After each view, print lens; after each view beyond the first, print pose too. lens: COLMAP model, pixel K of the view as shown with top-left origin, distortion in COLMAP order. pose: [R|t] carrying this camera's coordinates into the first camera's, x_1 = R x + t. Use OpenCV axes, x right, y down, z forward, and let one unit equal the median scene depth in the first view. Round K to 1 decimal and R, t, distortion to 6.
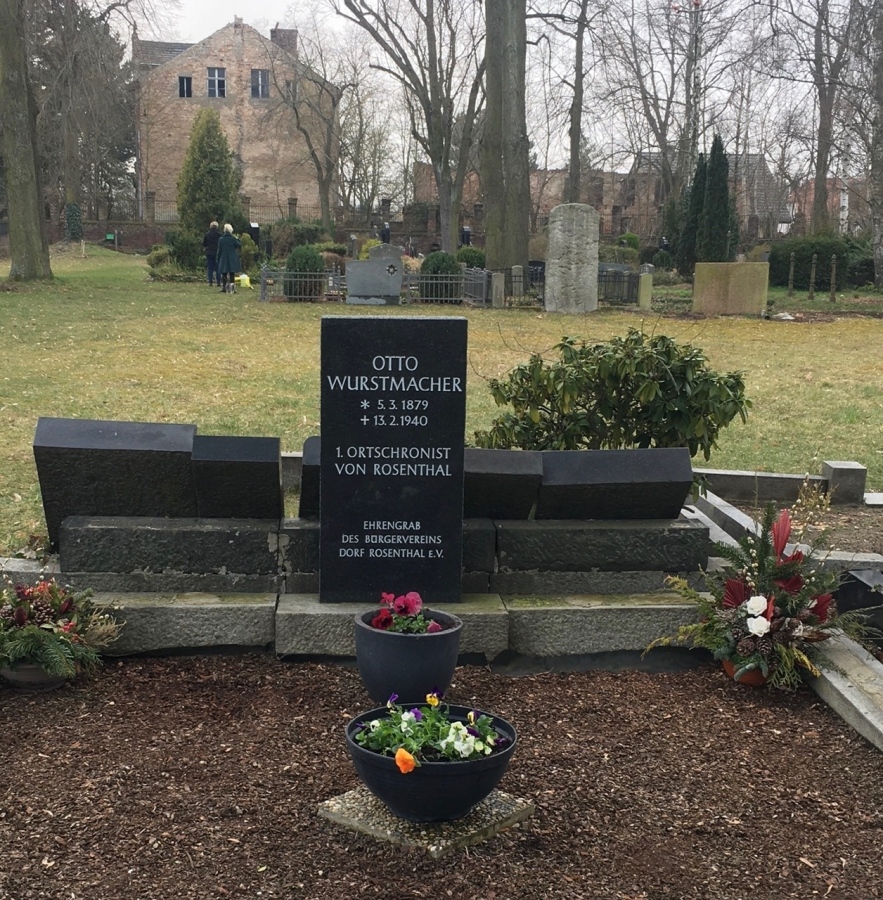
lens RADIAL K [[1003.4, 0, 442.4], [0, 1003.4, 450.4], [0, 0, 1]] dist [-0.028512, 0.000000]
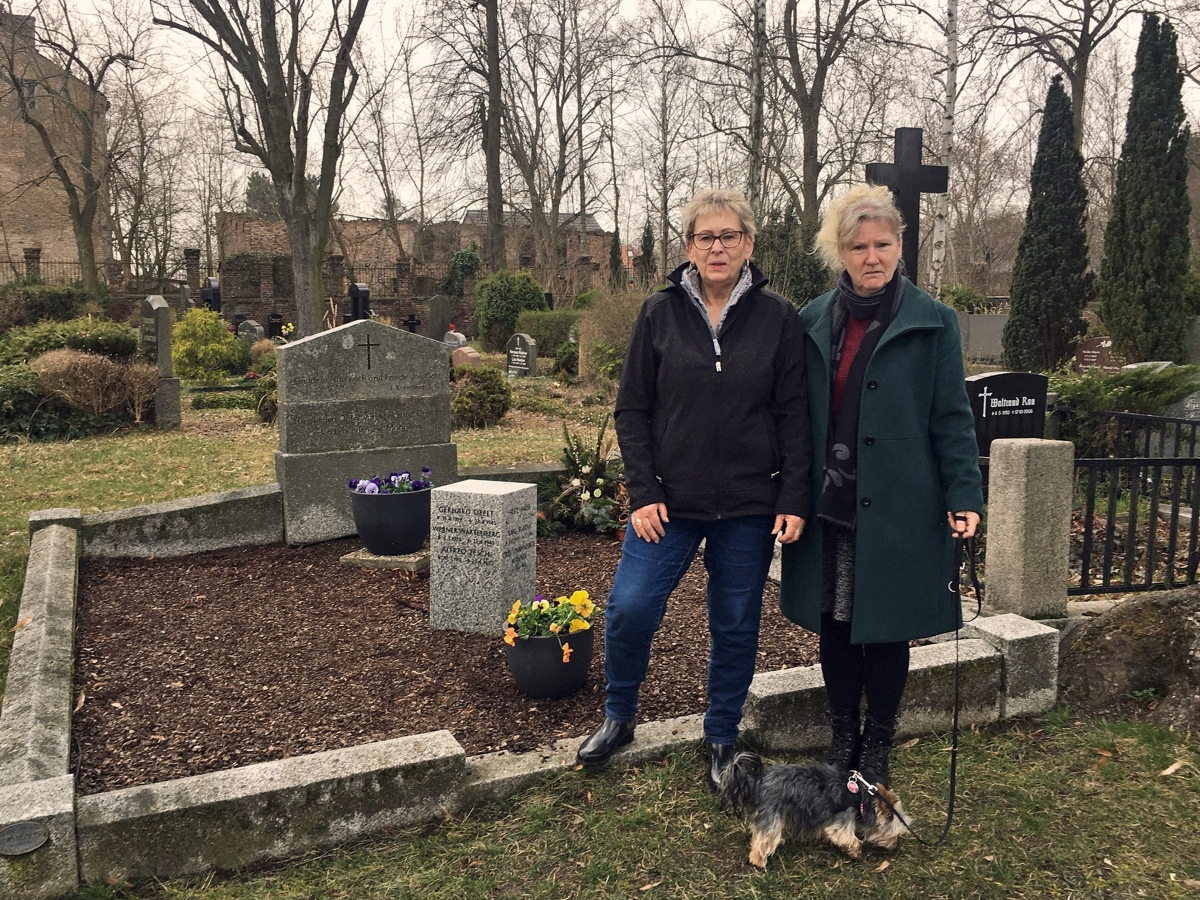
lens RADIAL K [[1020.3, 0, 599.7], [0, 1020.3, 446.3], [0, 0, 1]] dist [-0.004223, -0.022645]
pose [[0.943520, -0.067494, 0.324368, -0.035044], [0.089977, 0.994435, -0.054803, -0.074388], [-0.318864, 0.080894, 0.944342, 0.355523]]
